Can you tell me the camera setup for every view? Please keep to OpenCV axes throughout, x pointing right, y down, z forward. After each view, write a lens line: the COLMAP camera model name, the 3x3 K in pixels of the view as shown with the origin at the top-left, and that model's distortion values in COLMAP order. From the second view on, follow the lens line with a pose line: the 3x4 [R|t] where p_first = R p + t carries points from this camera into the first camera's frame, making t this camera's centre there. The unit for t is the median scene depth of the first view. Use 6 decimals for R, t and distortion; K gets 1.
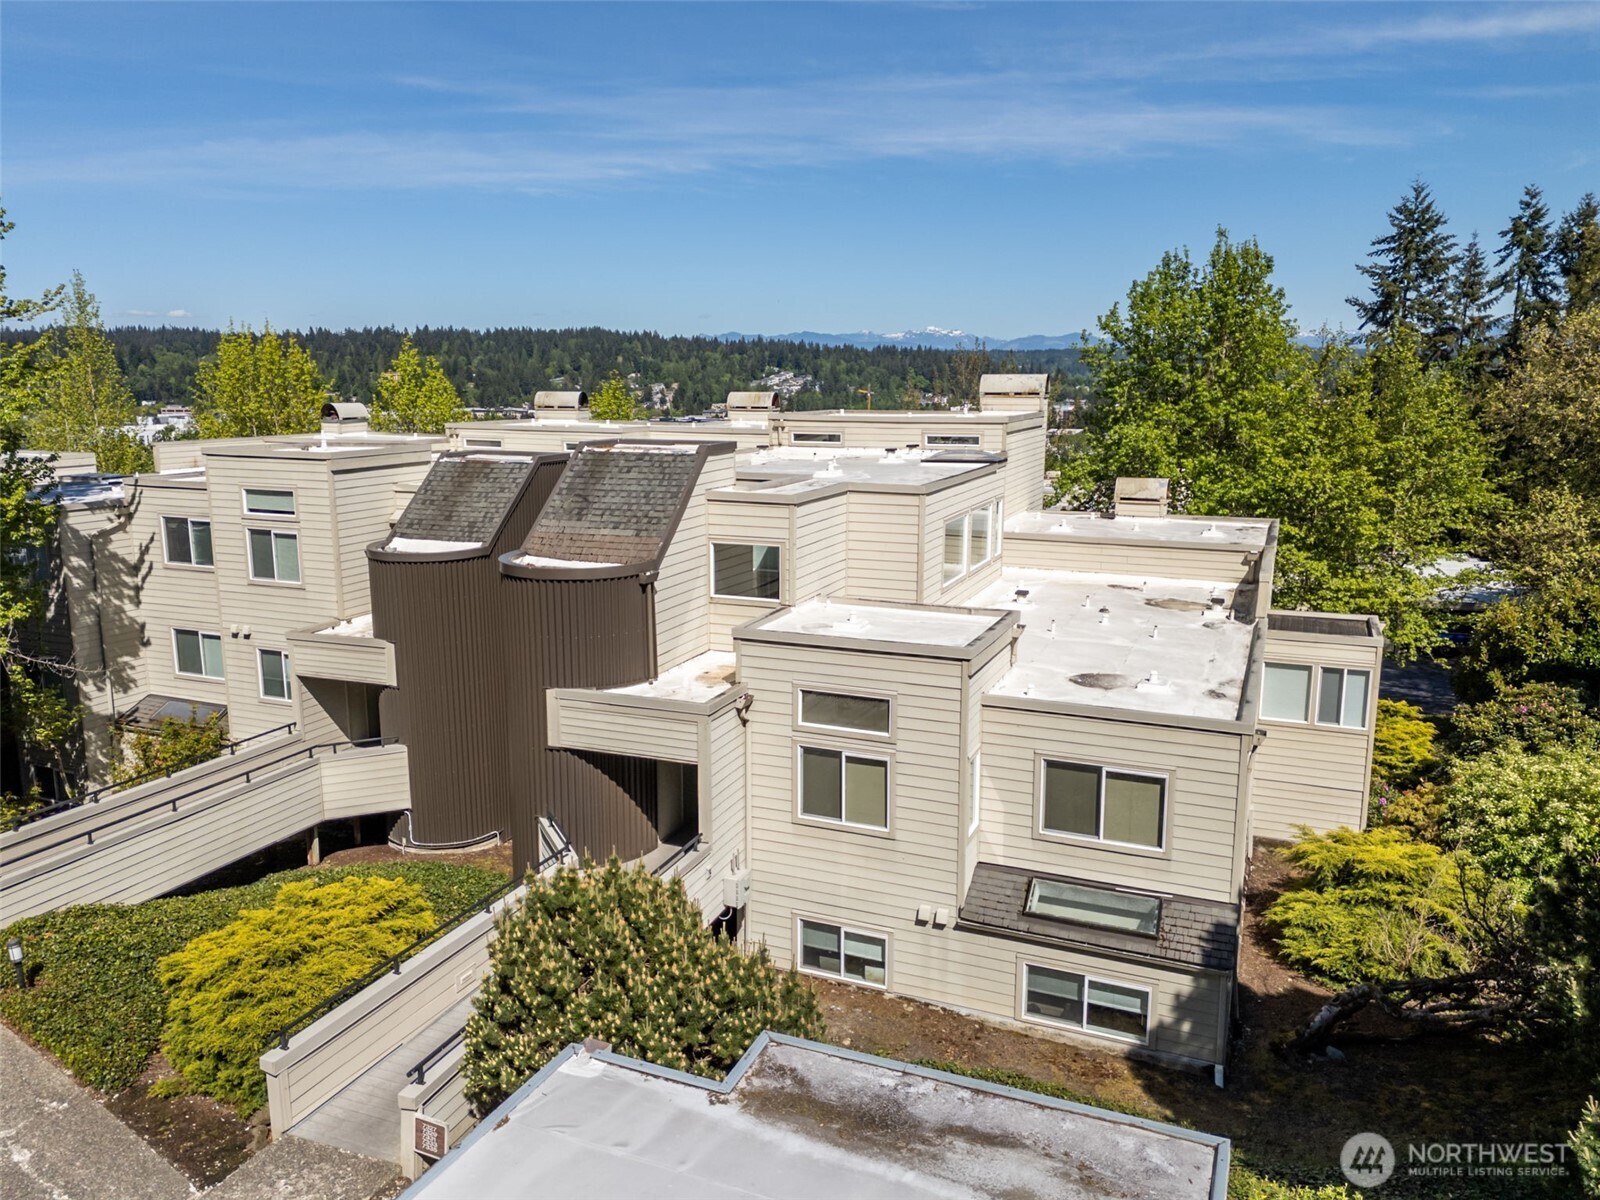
lens RADIAL K [[1175.3, 0, 785.2], [0, 1175.3, 591.9], [0, 0, 1]] dist [0.047682, 0.001256]
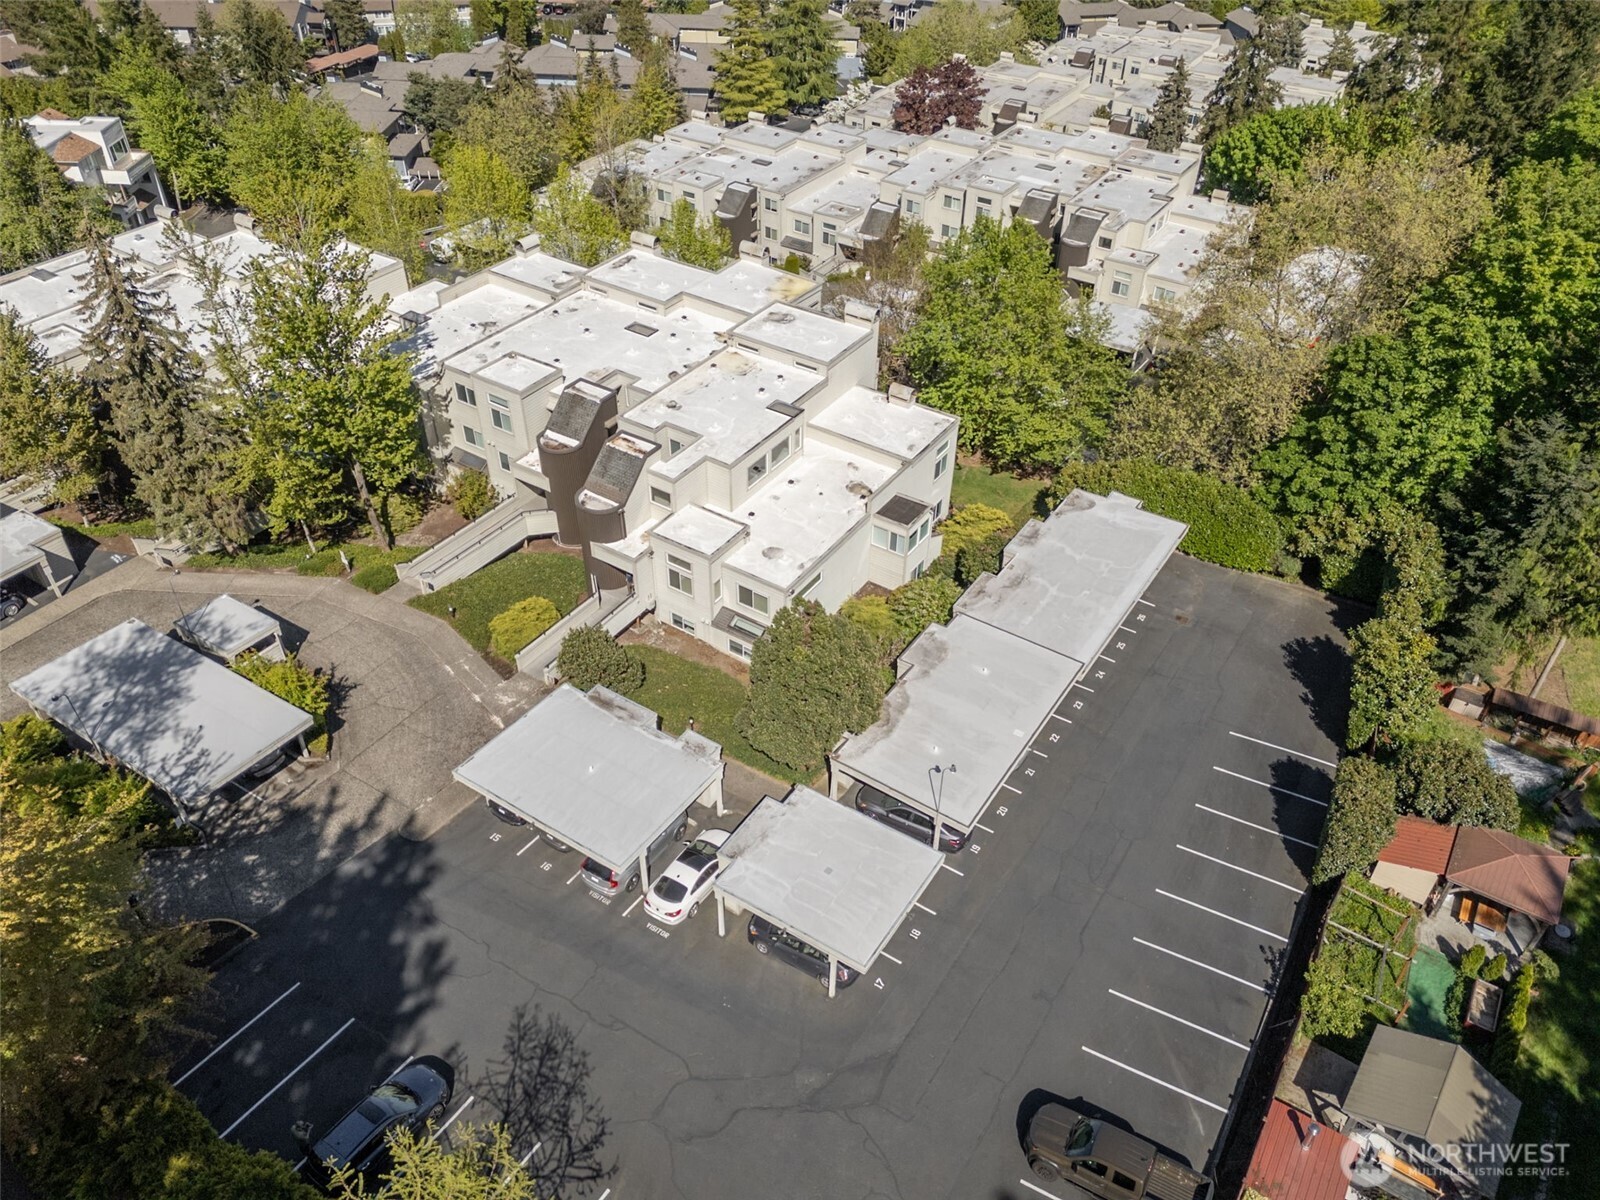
lens RADIAL K [[1175.3, 0, 805.2], [0, 1175.3, 600.6], [0, 0, 1]] dist [0.047682, 0.001256]
pose [[0.983955, 0.126350, -0.125969, 0.498581], [-0.050307, 0.873867, 0.483554, -0.850543], [0.171177, -0.469459, 0.866203, -1.090437]]
